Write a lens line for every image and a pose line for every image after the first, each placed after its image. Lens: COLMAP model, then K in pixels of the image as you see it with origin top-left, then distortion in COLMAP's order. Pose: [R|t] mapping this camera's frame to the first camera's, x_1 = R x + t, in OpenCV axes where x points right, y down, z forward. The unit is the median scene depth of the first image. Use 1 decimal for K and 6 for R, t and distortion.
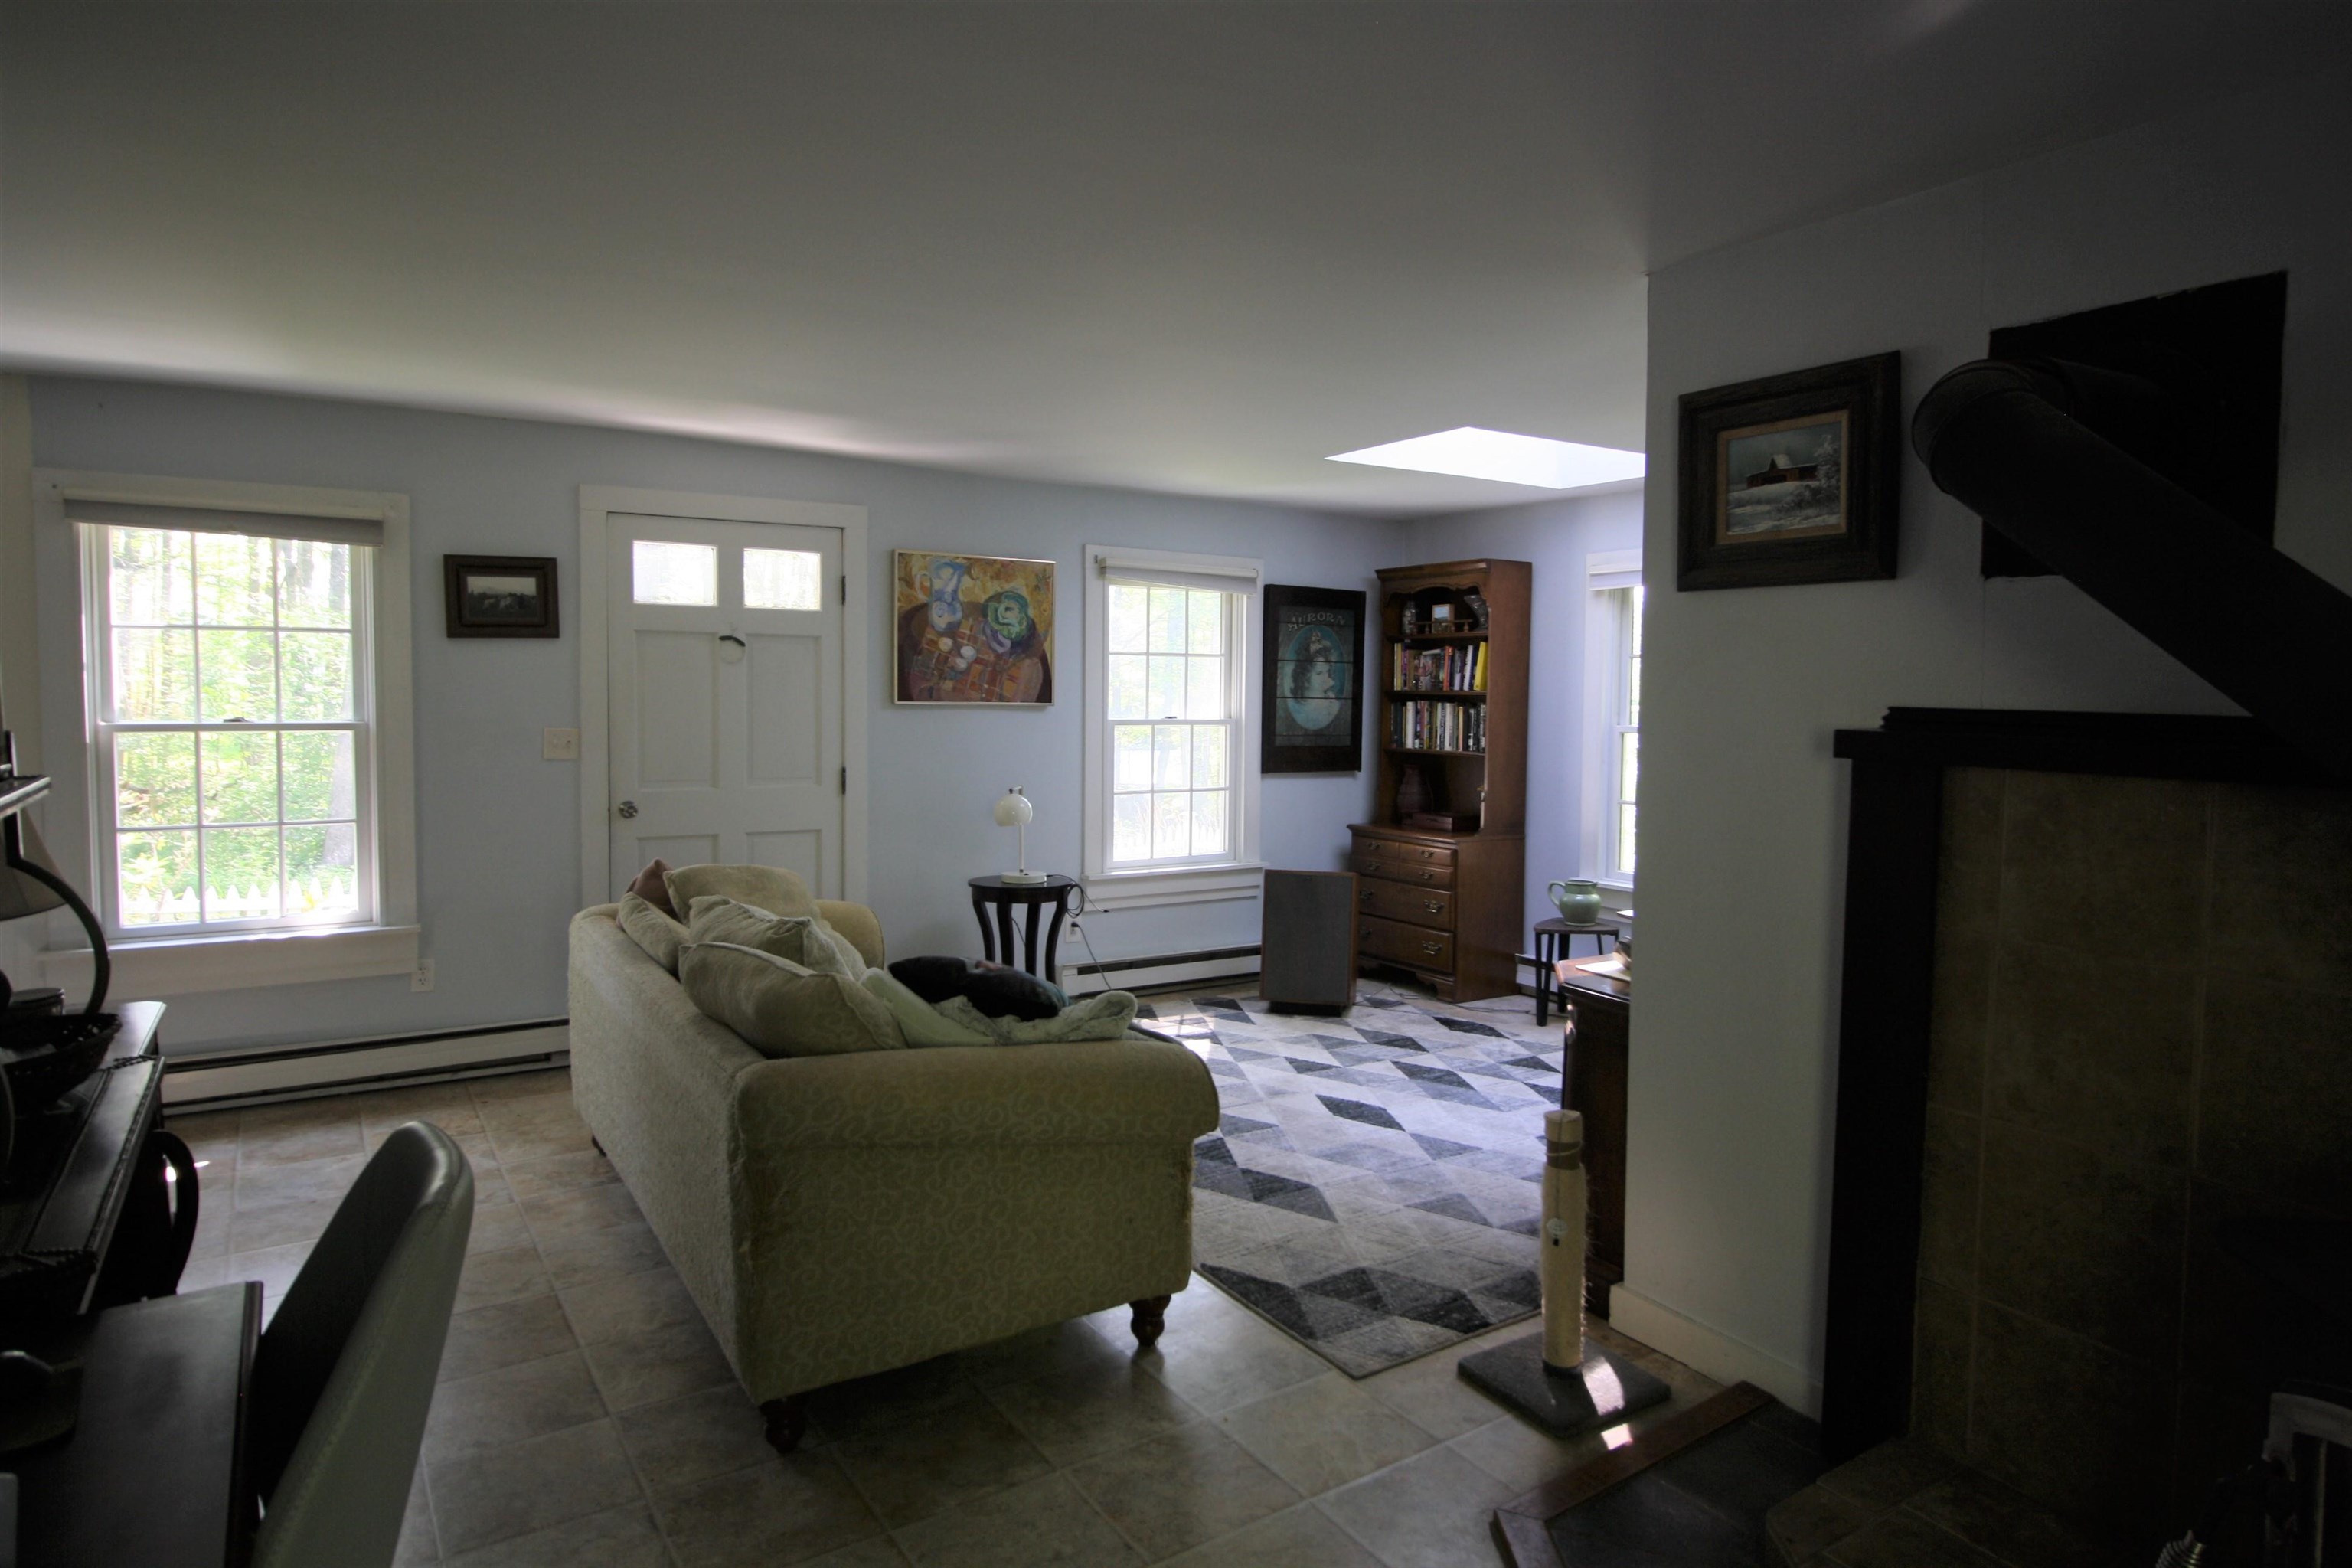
lens RADIAL K [[1386.8, 0, 1183.1], [0, 1386.8, 773.0], [0, 0, 1]] dist [0.000941, 0.000866]
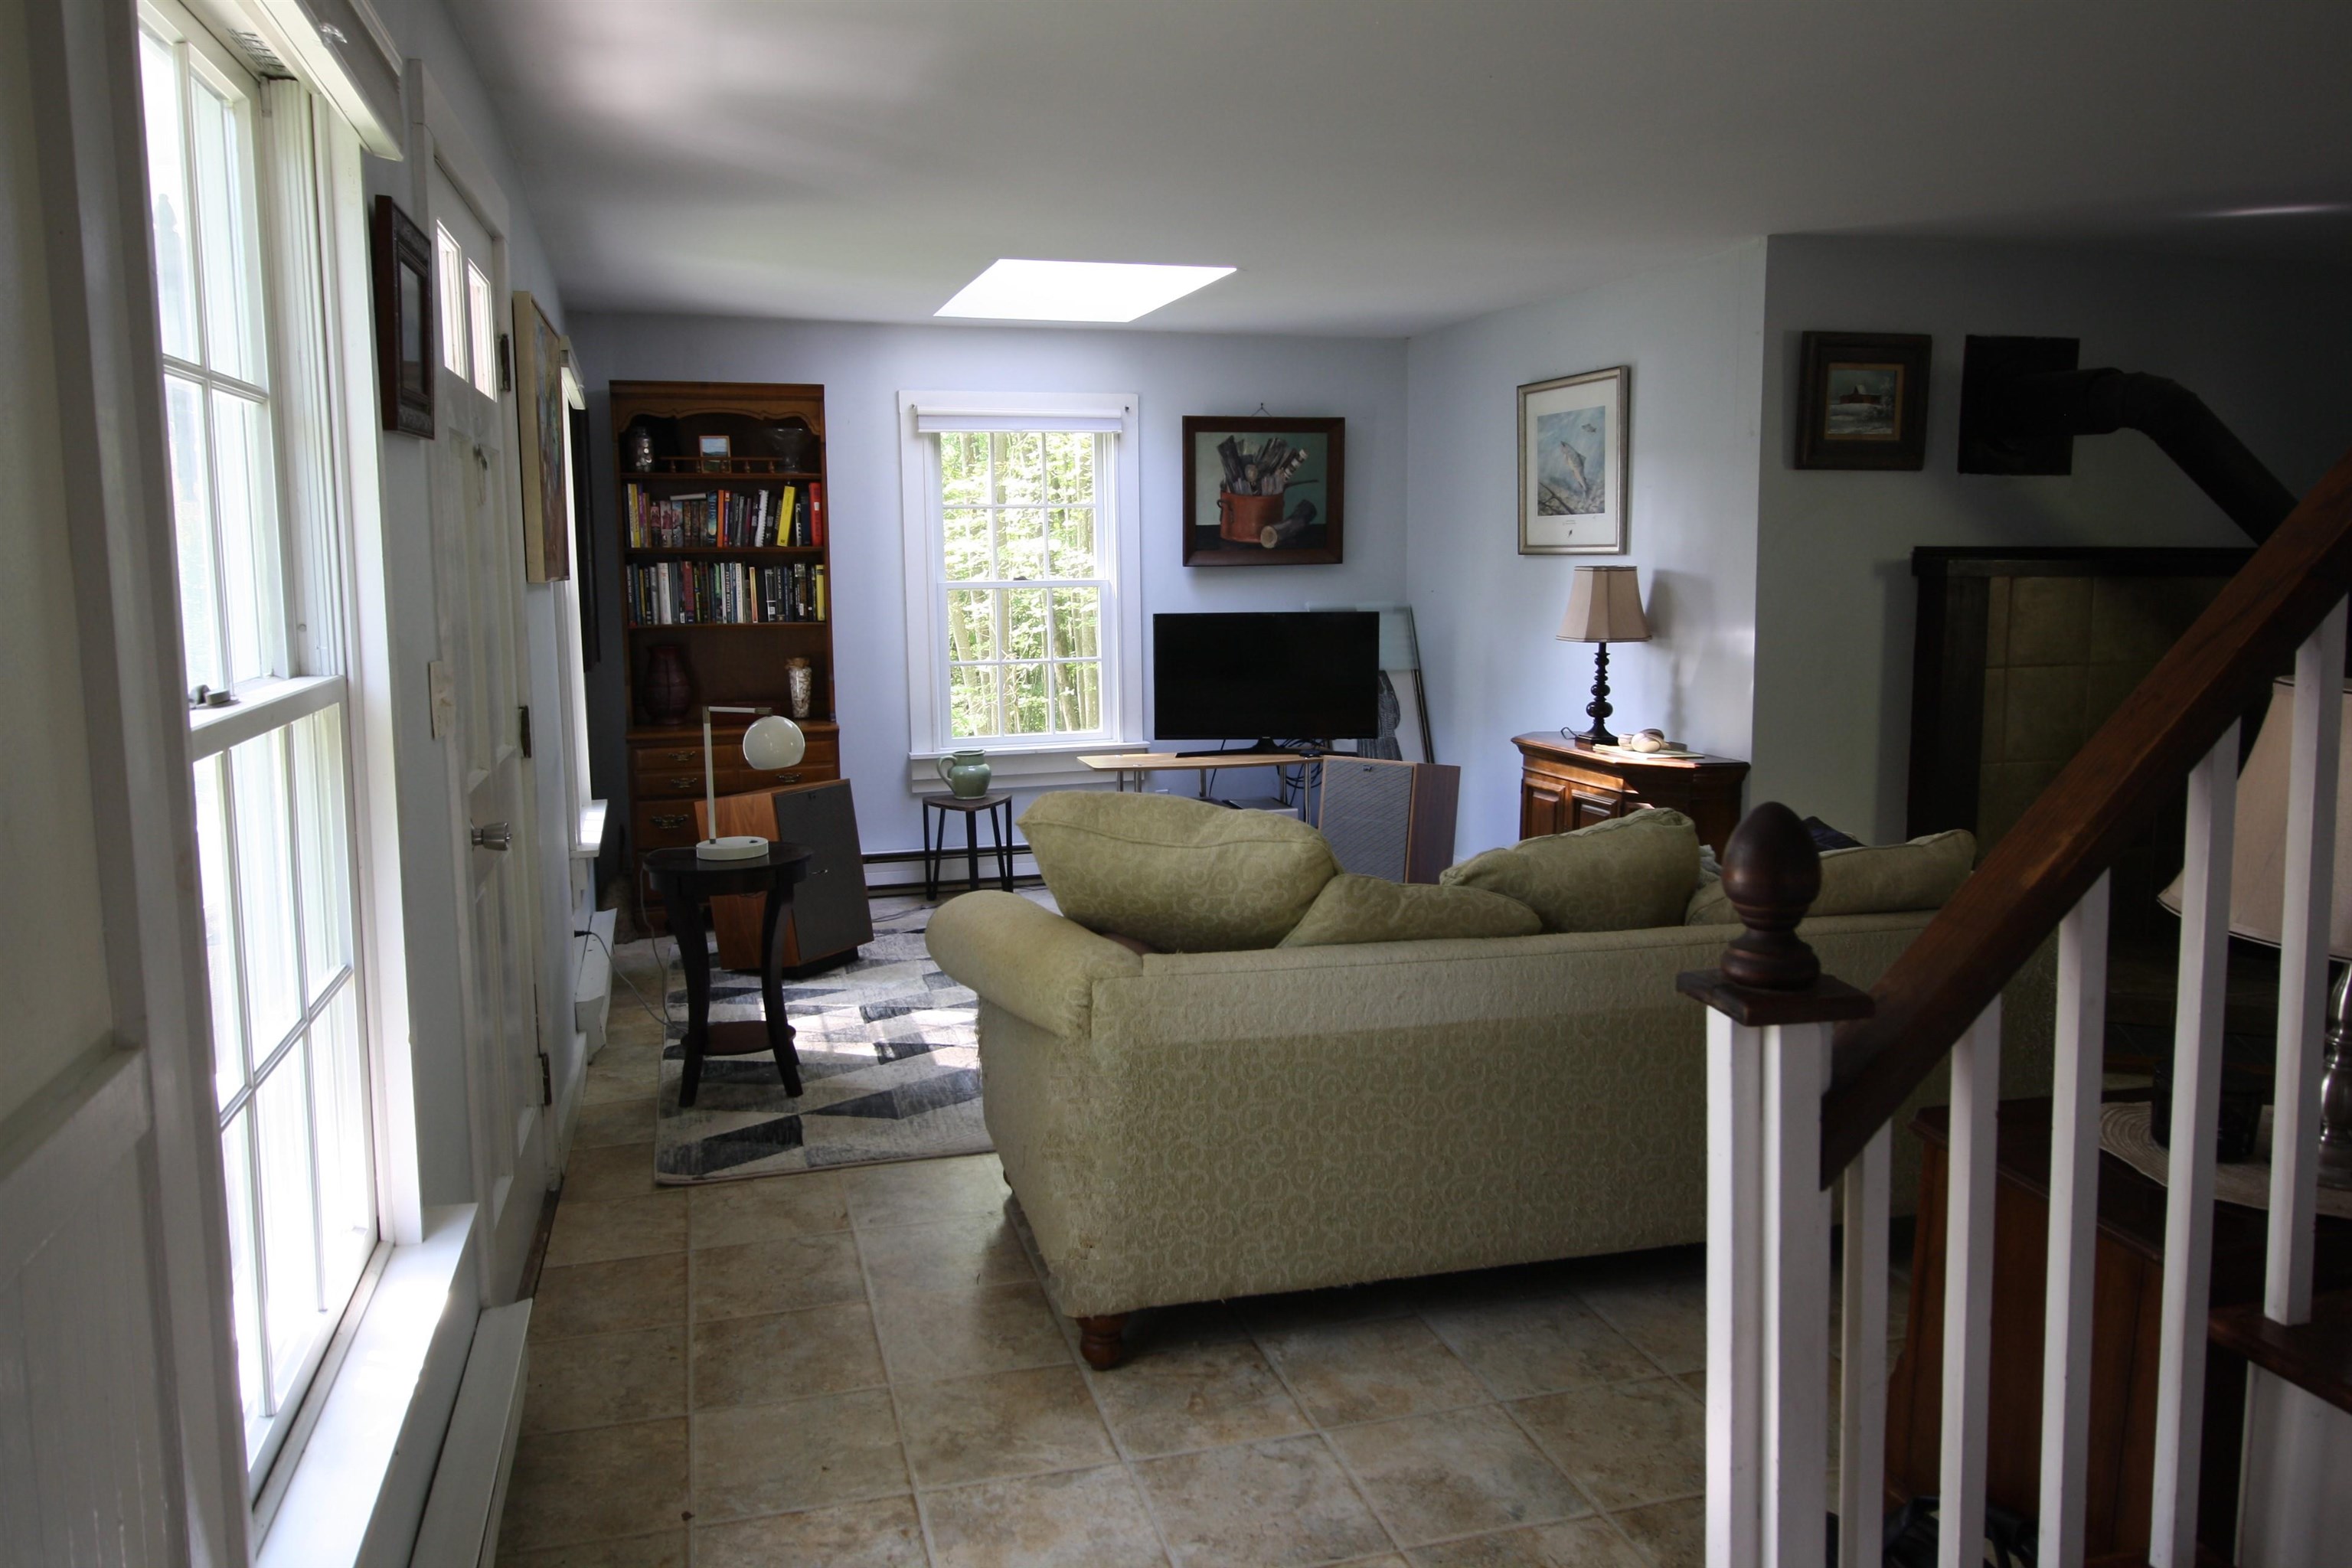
lens RADIAL K [[1668.7, 0, 1169.2], [0, 1668.7, 774.2], [0, 0, 1]] dist [0.013339, 0.003880]
pose [[0.273058, -0.140781, 0.951641, -1.289421], [0.067105, 0.989612, 0.127144, -0.069159], [-0.959654, 0.029142, 0.279669, 0.971954]]
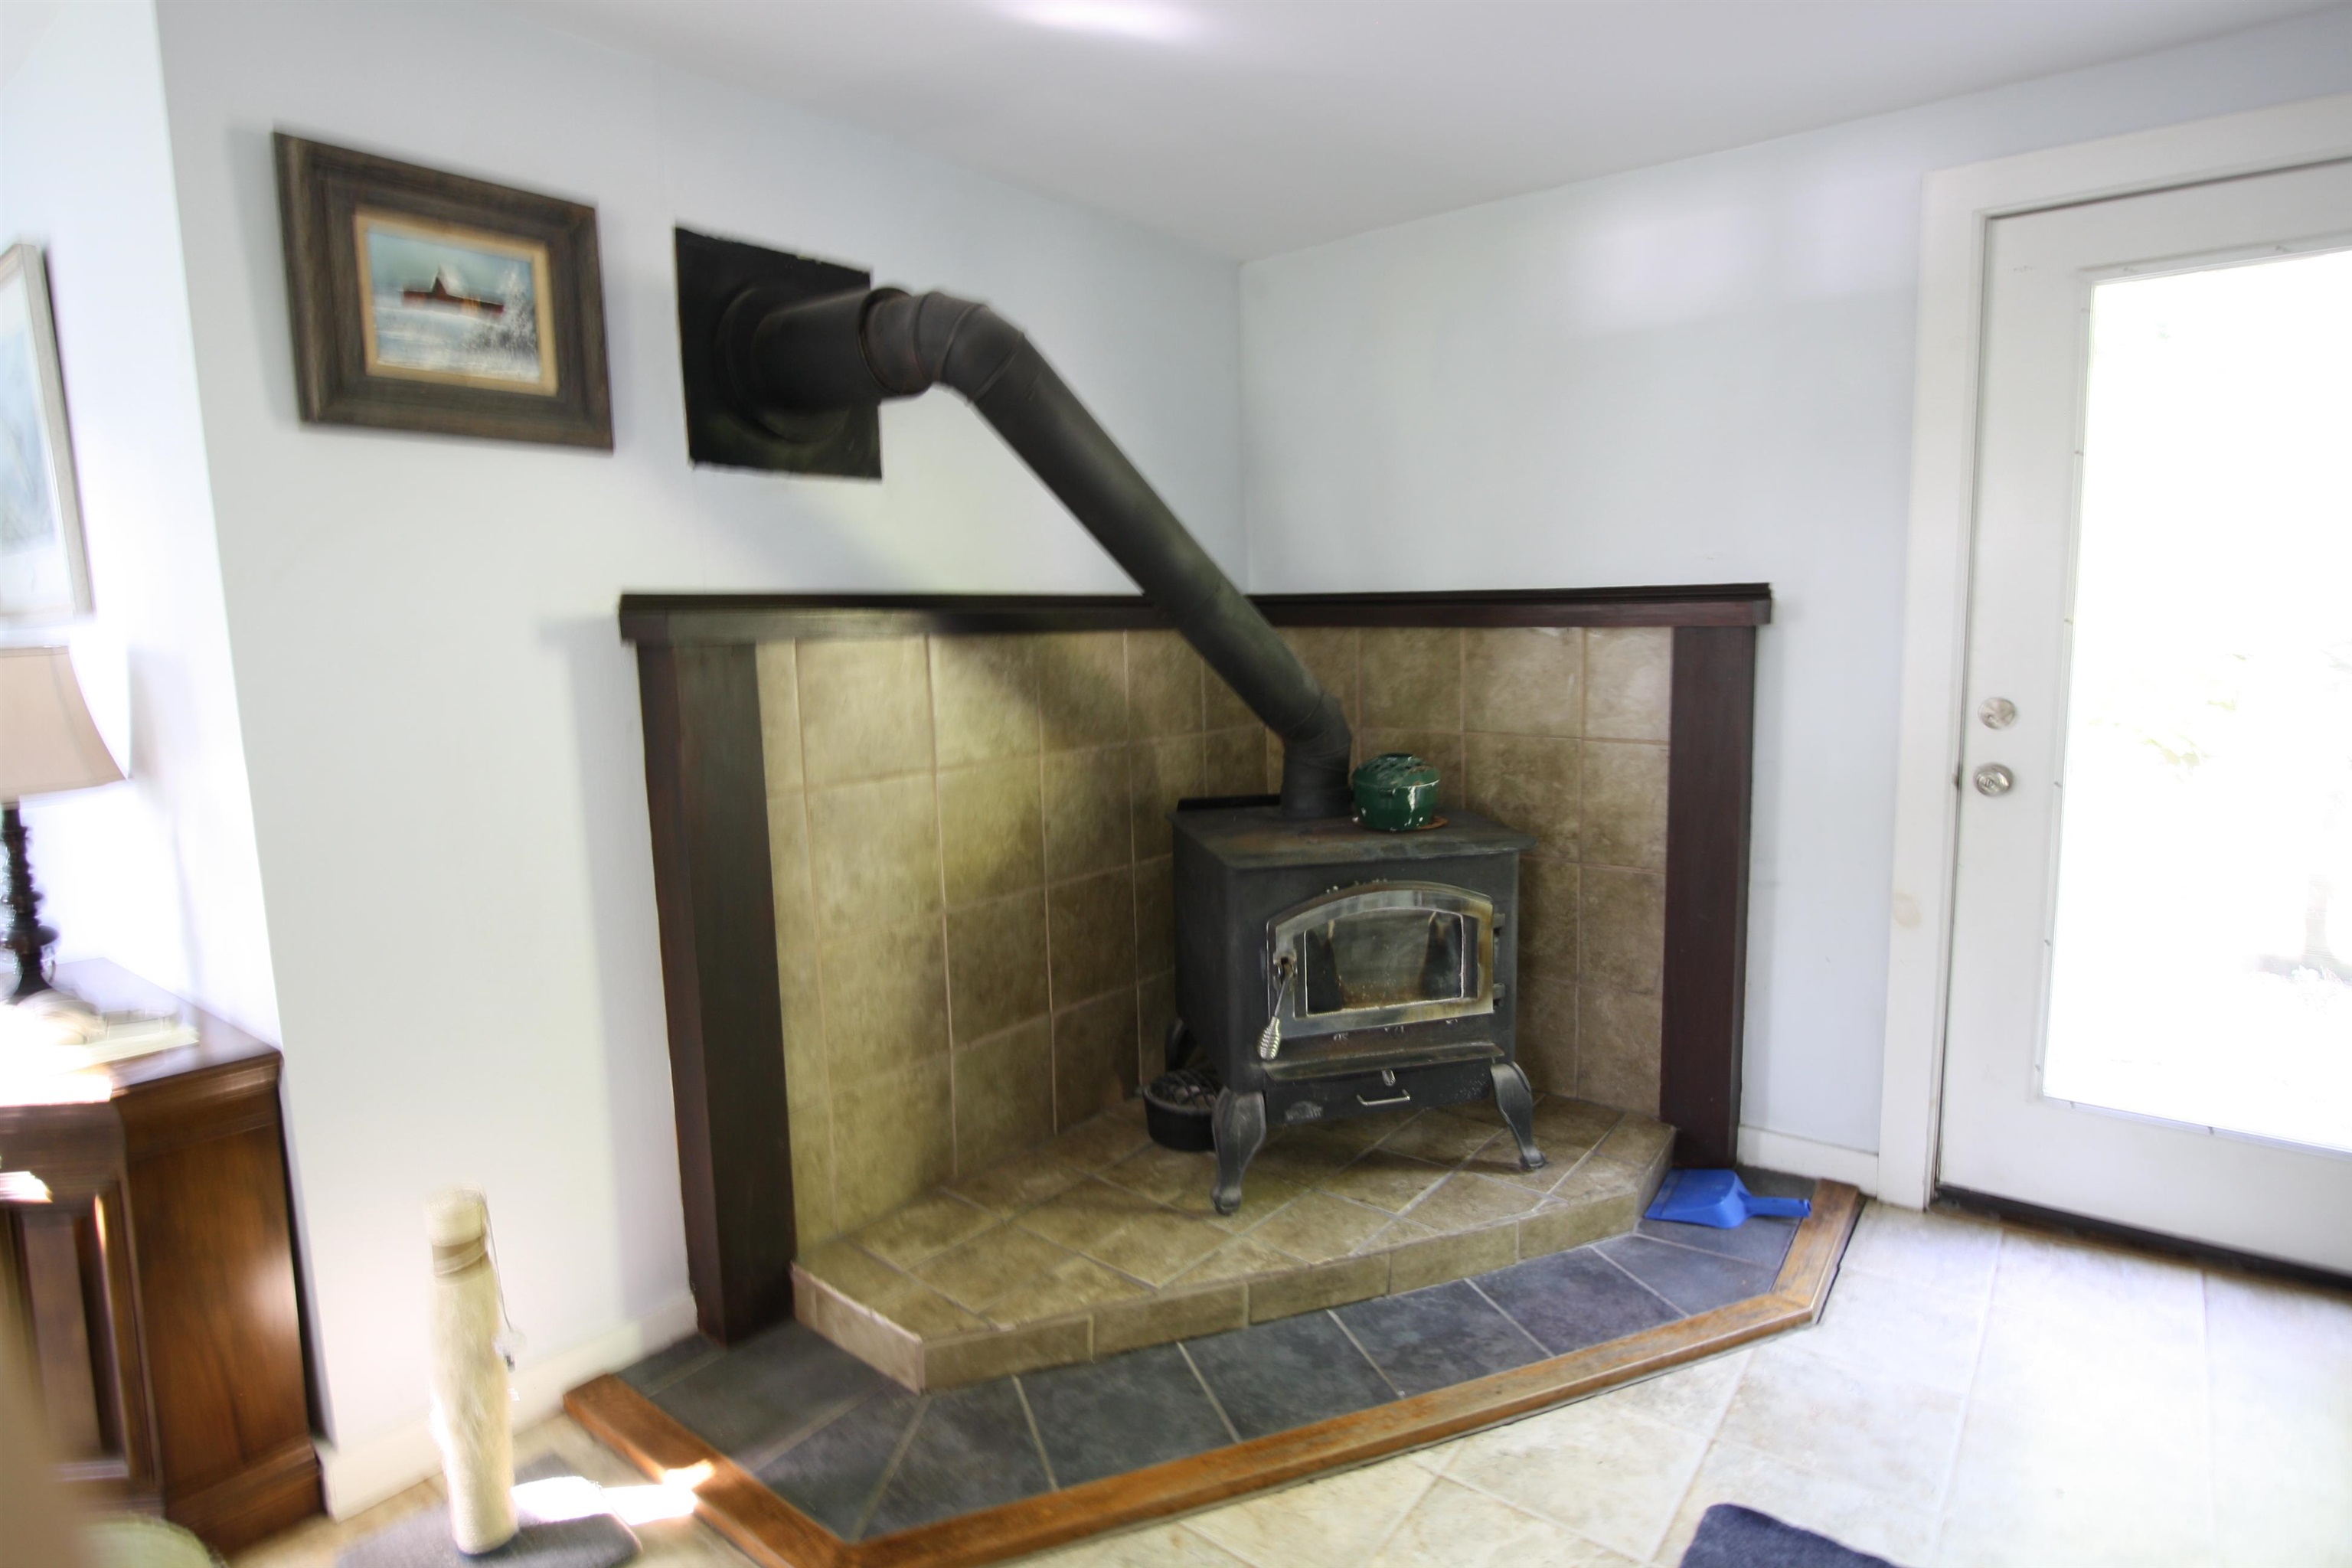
lens RADIAL K [[1284.1, 0, 1179.6], [0, 1284.1, 789.3], [0, 0, 1]] dist [0.005538, 0.000700]
pose [[-0.303766, -0.130893, 0.943712, -0.341716], [0.084544, 0.982907, 0.163543, -0.018357], [-0.948988, 0.129464, -0.287508, 0.672588]]
